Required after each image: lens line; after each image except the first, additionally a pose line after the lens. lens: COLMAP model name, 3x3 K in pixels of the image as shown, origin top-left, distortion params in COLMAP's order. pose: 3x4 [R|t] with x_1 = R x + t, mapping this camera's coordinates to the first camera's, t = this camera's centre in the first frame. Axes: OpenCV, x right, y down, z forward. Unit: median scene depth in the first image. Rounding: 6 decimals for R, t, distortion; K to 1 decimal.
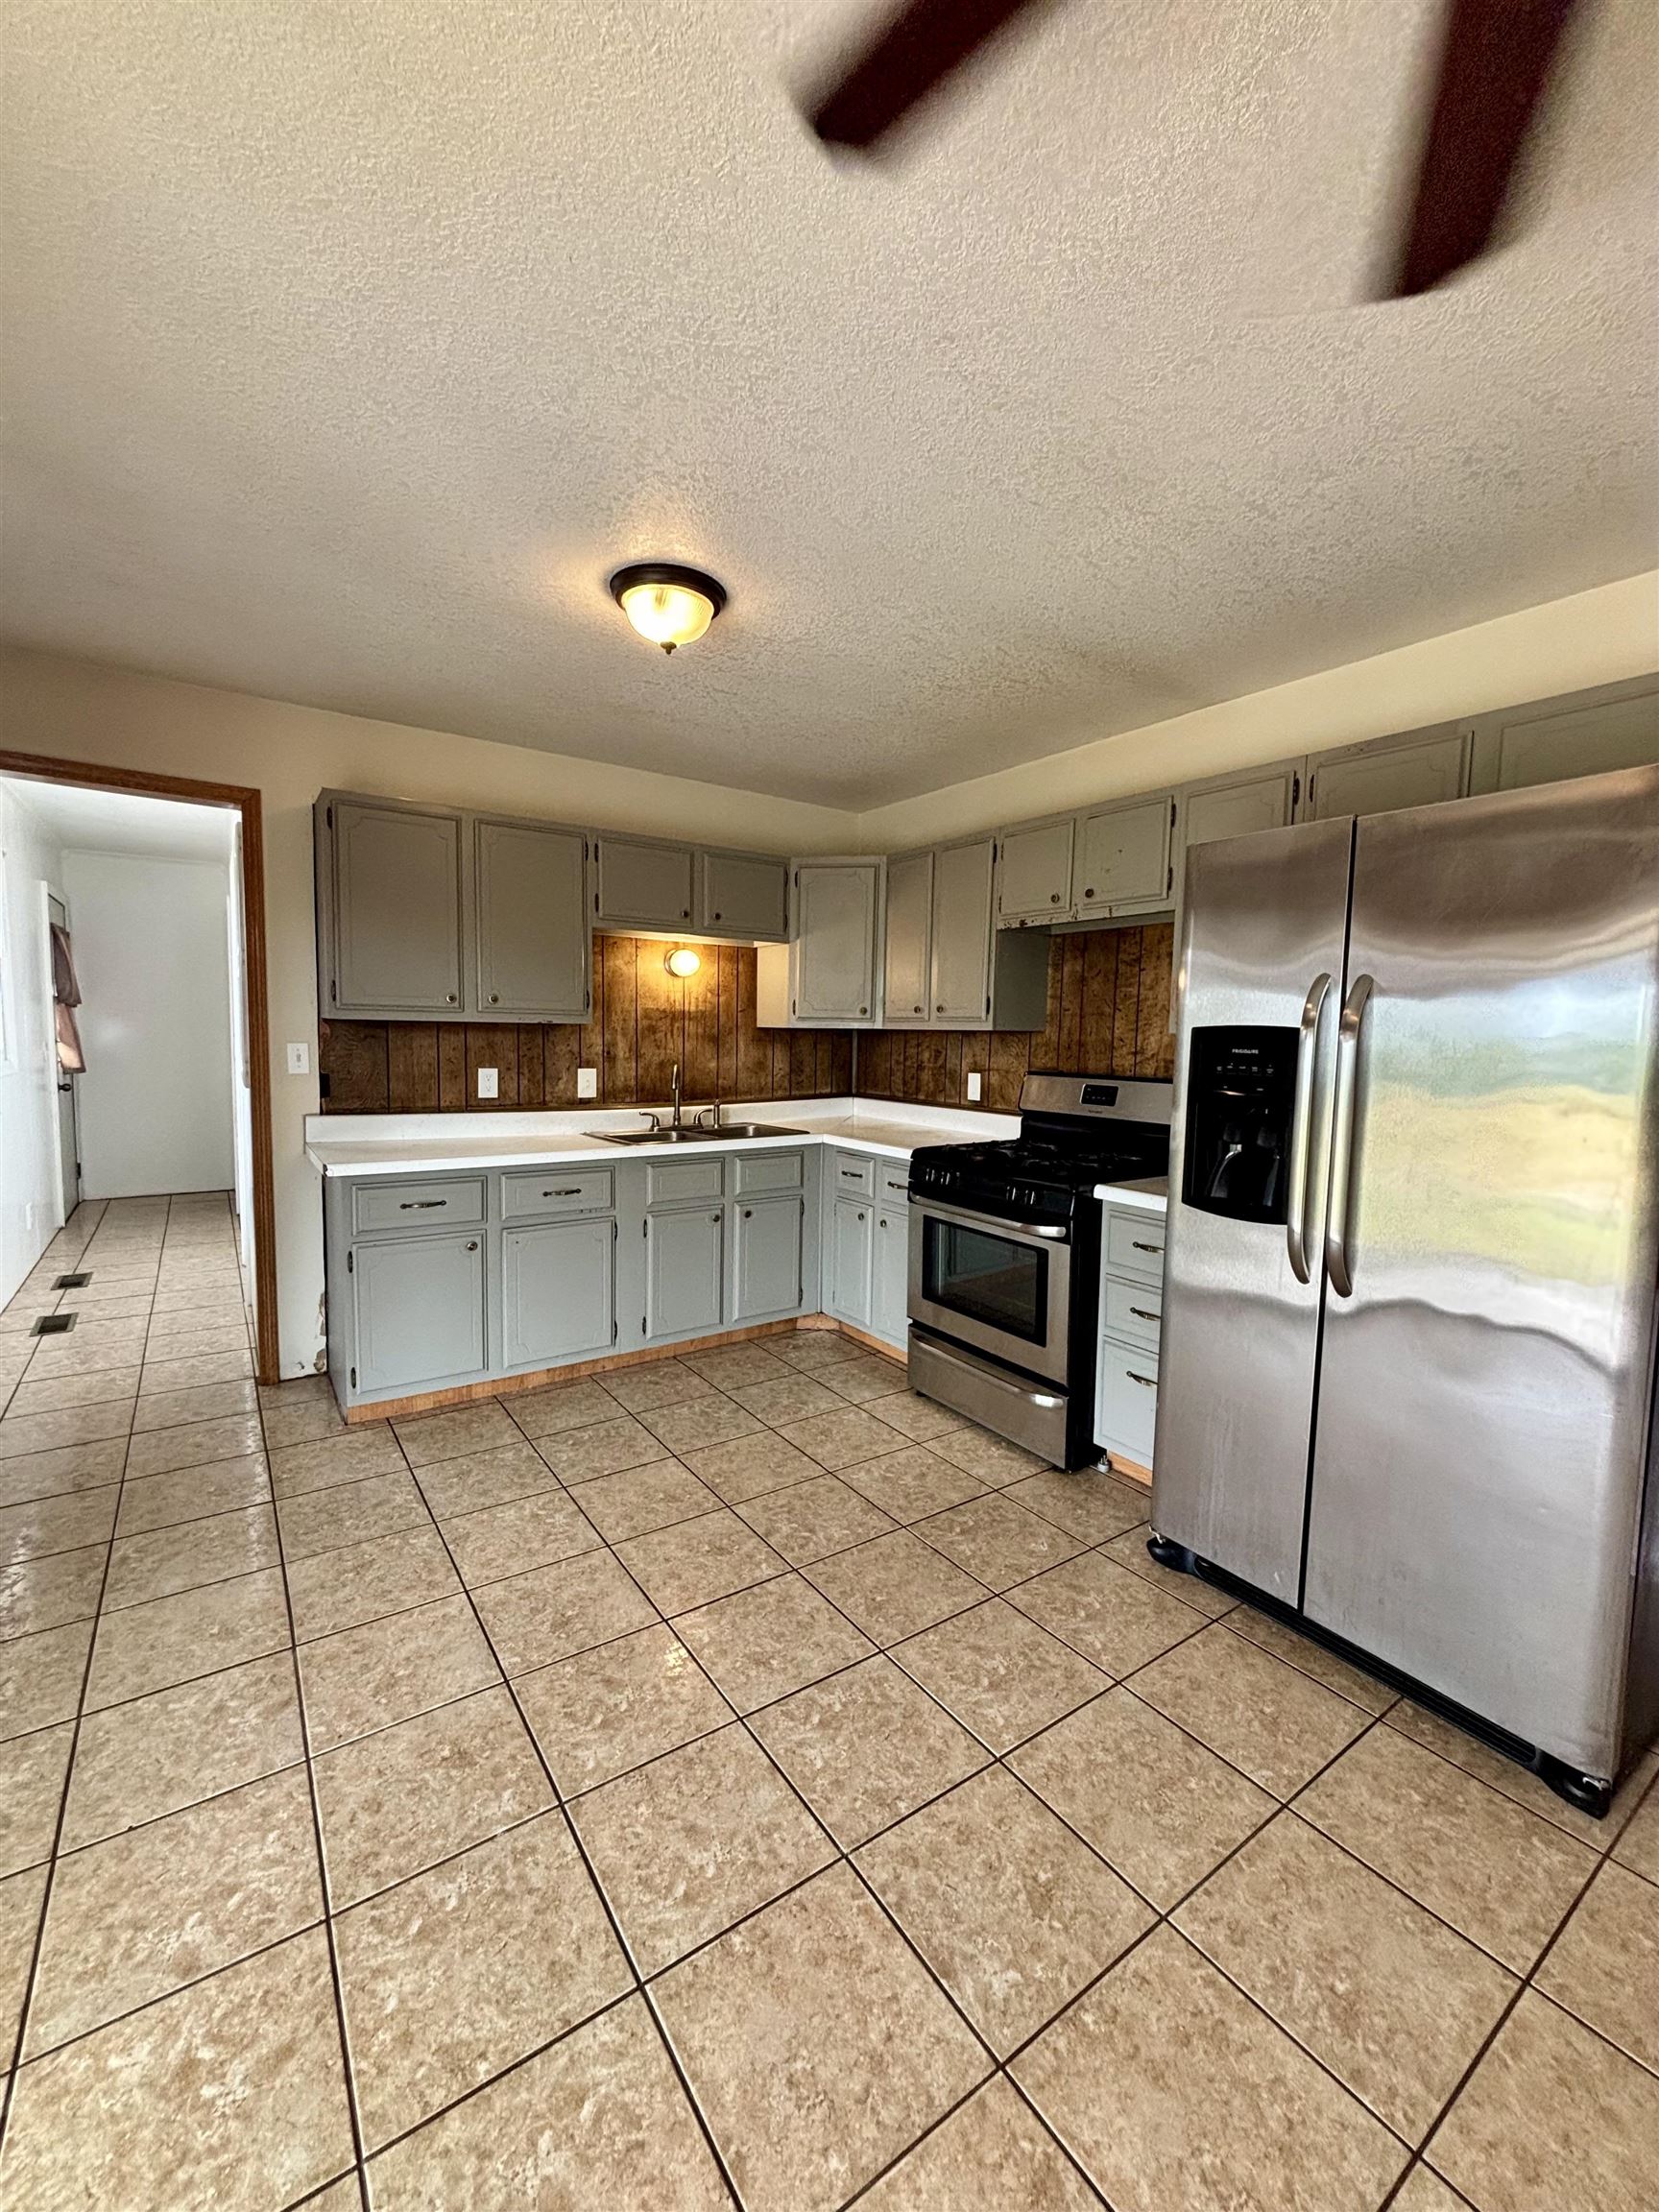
lens RADIAL K [[890.4, 0, 832.6], [0, 890.4, 1102.0], [0, 0, 1]] dist [-0.003075, 0.002308]
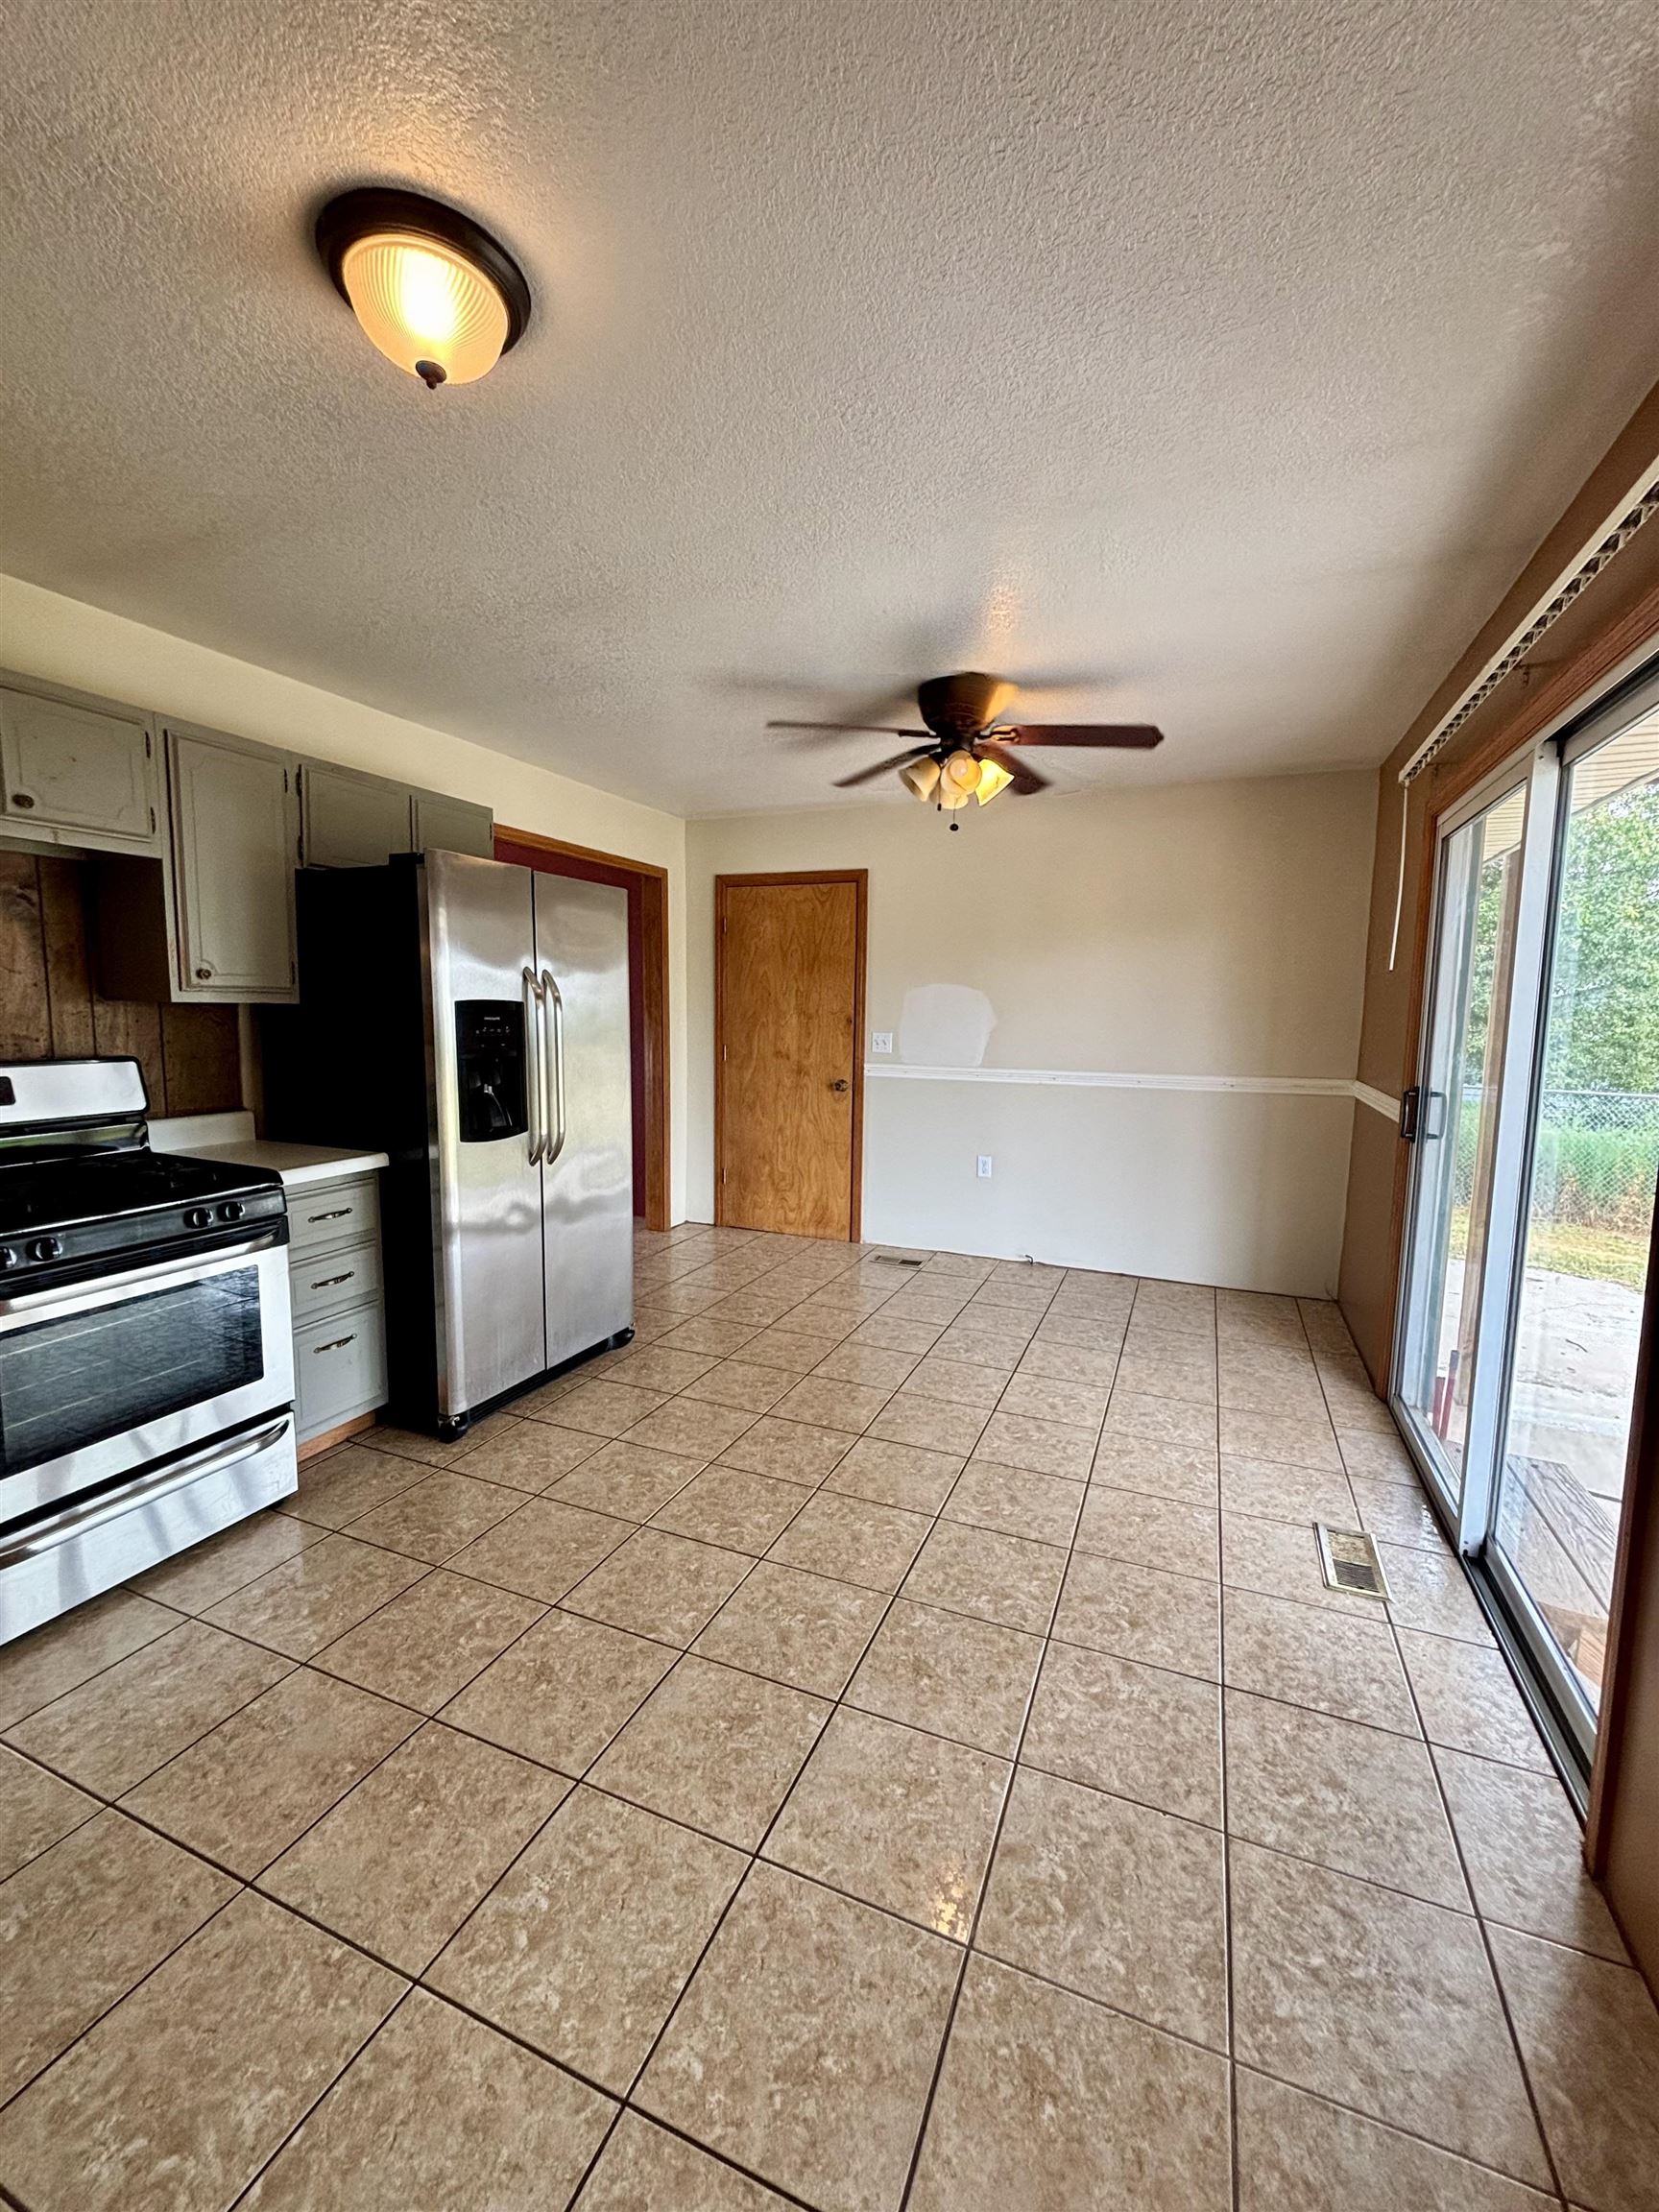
lens RADIAL K [[890.4, 0, 828.8], [0, 890.4, 1110.0], [0, 0, 1]] dist [-0.003075, 0.002308]
pose [[-0.532432, -0.124343, 0.837290, -0.604115], [0.045079, 0.983583, 0.174735, -0.082395], [-0.845271, 0.130779, -0.518086, 0.790158]]
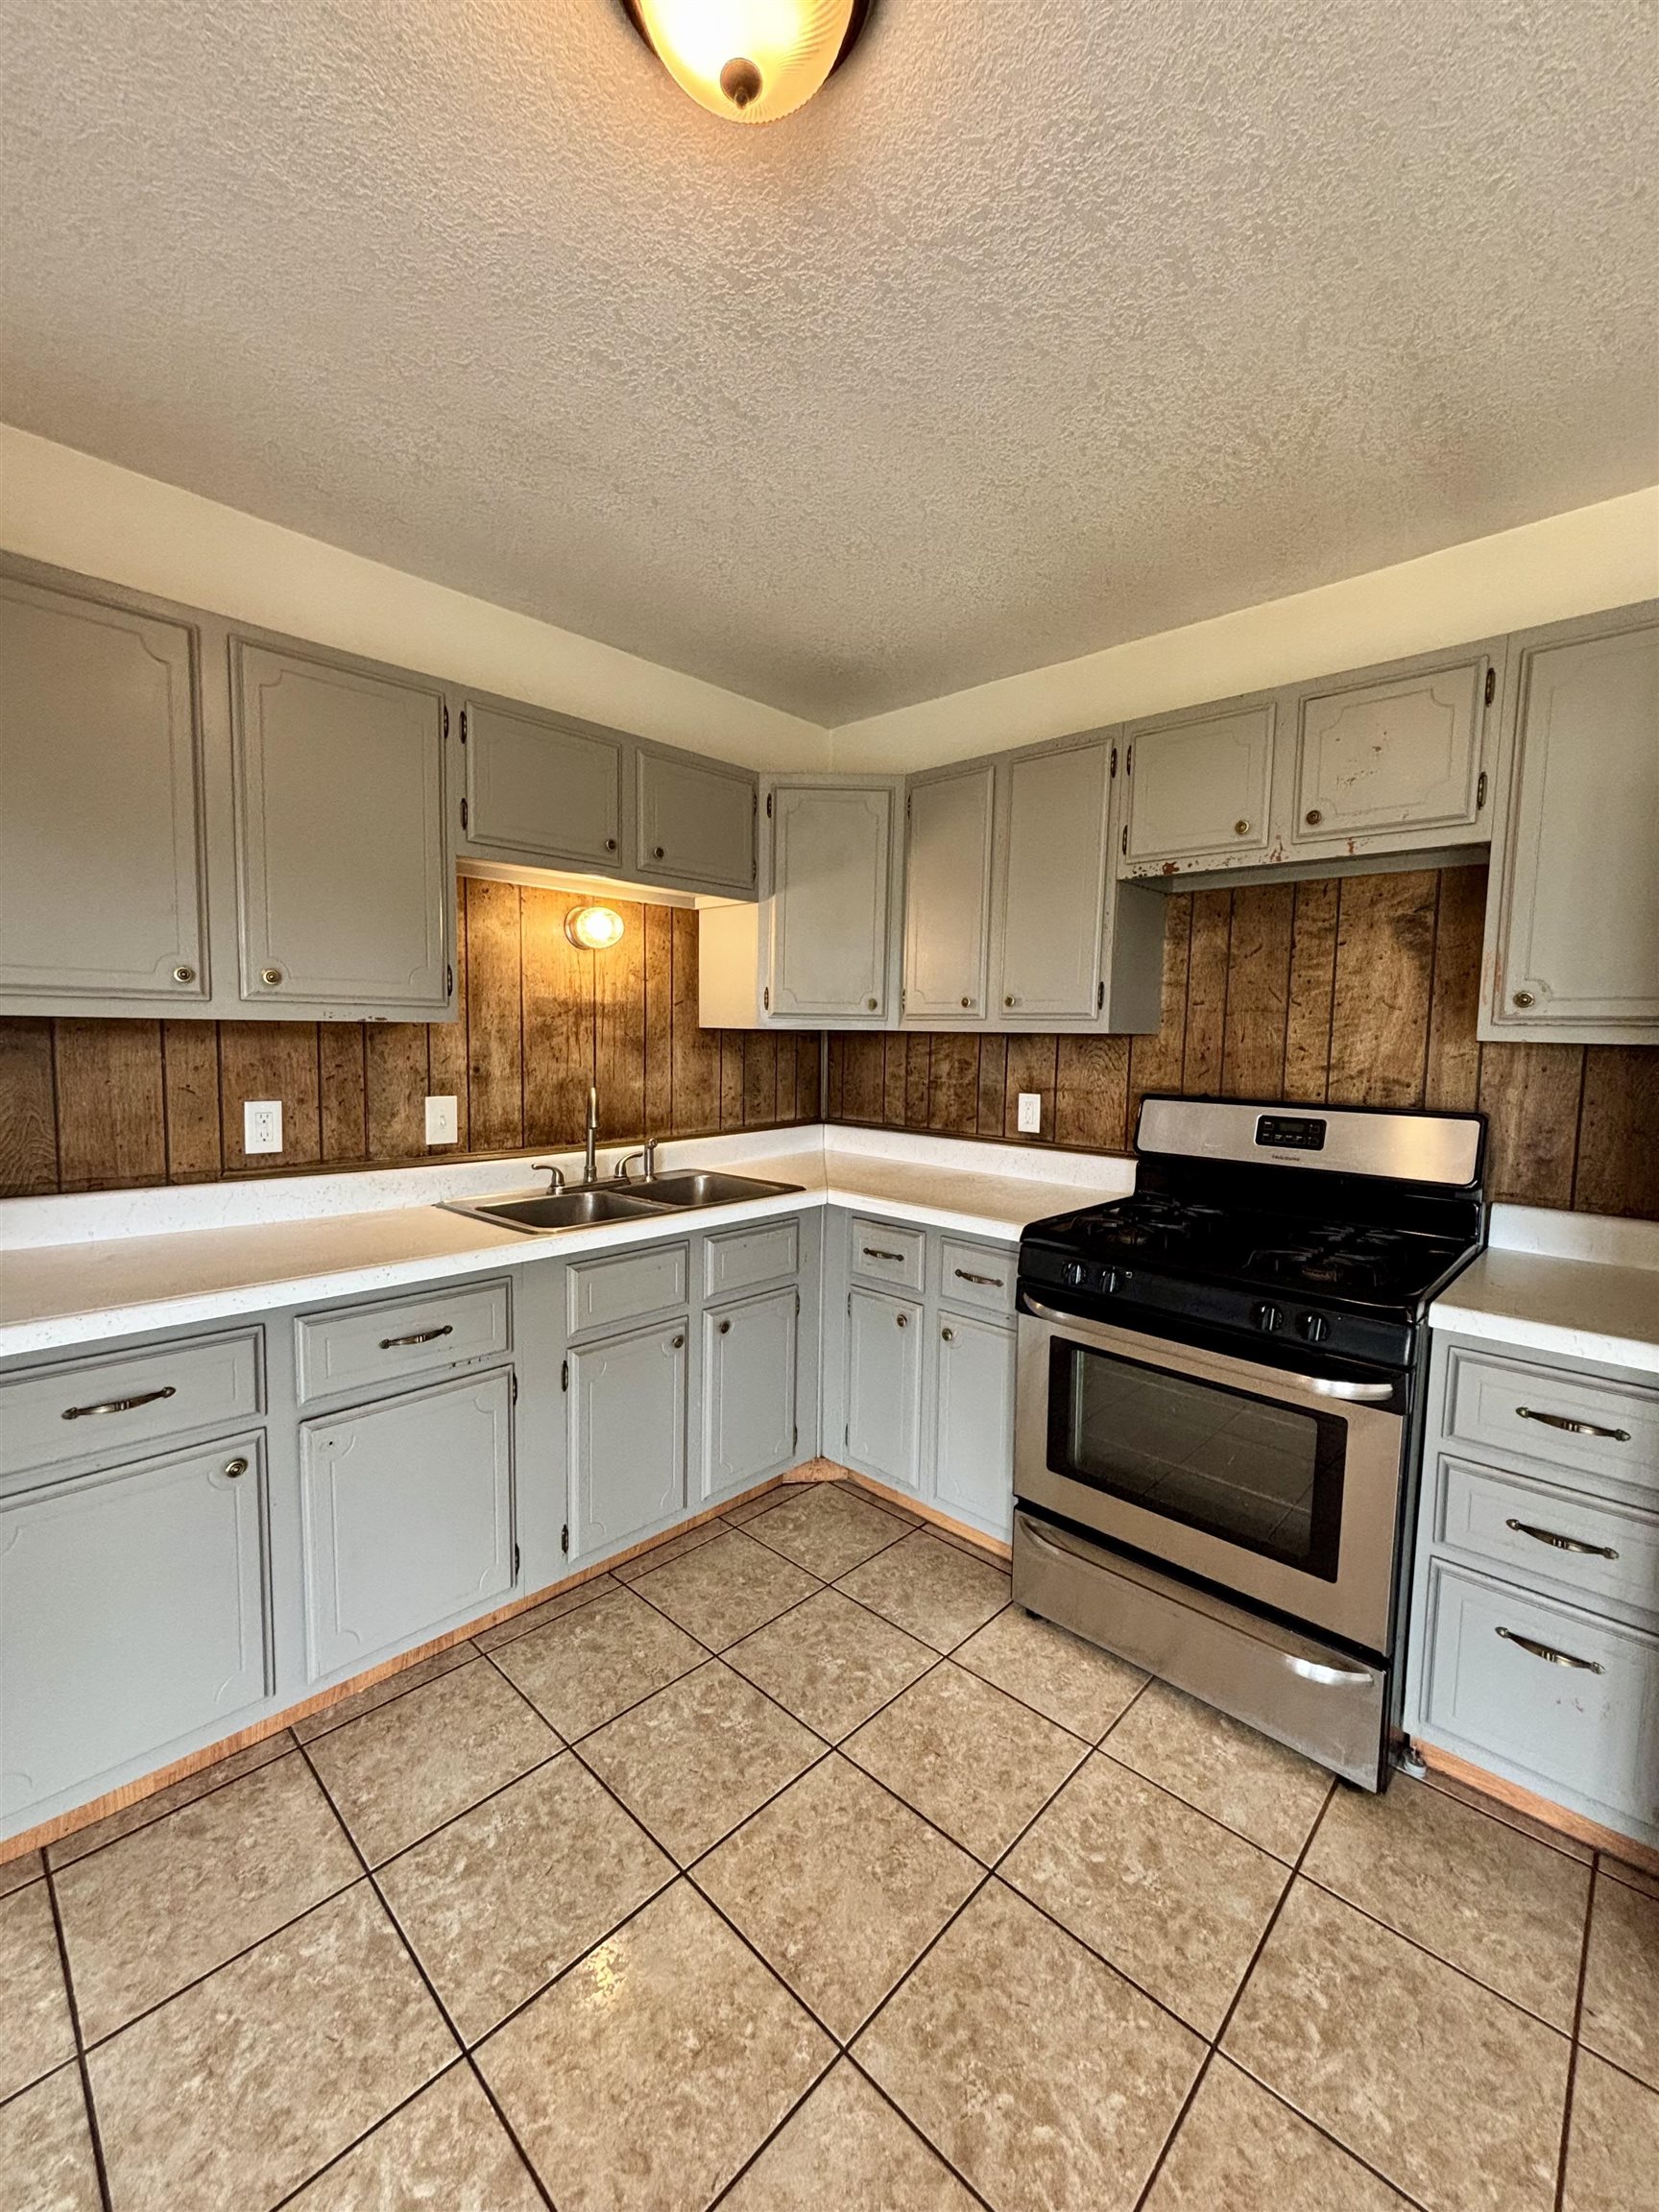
lens RADIAL K [[890.4, 0, 829.2], [0, 890.4, 1102.4], [0, 0, 1]] dist [-0.003075, 0.002308]
pose [[0.980416, -0.017259, 0.196181, -0.159881], [0.016313, 0.999846, 0.006441, -0.039128], [-0.196262, -0.003115, 0.980547, 0.413332]]
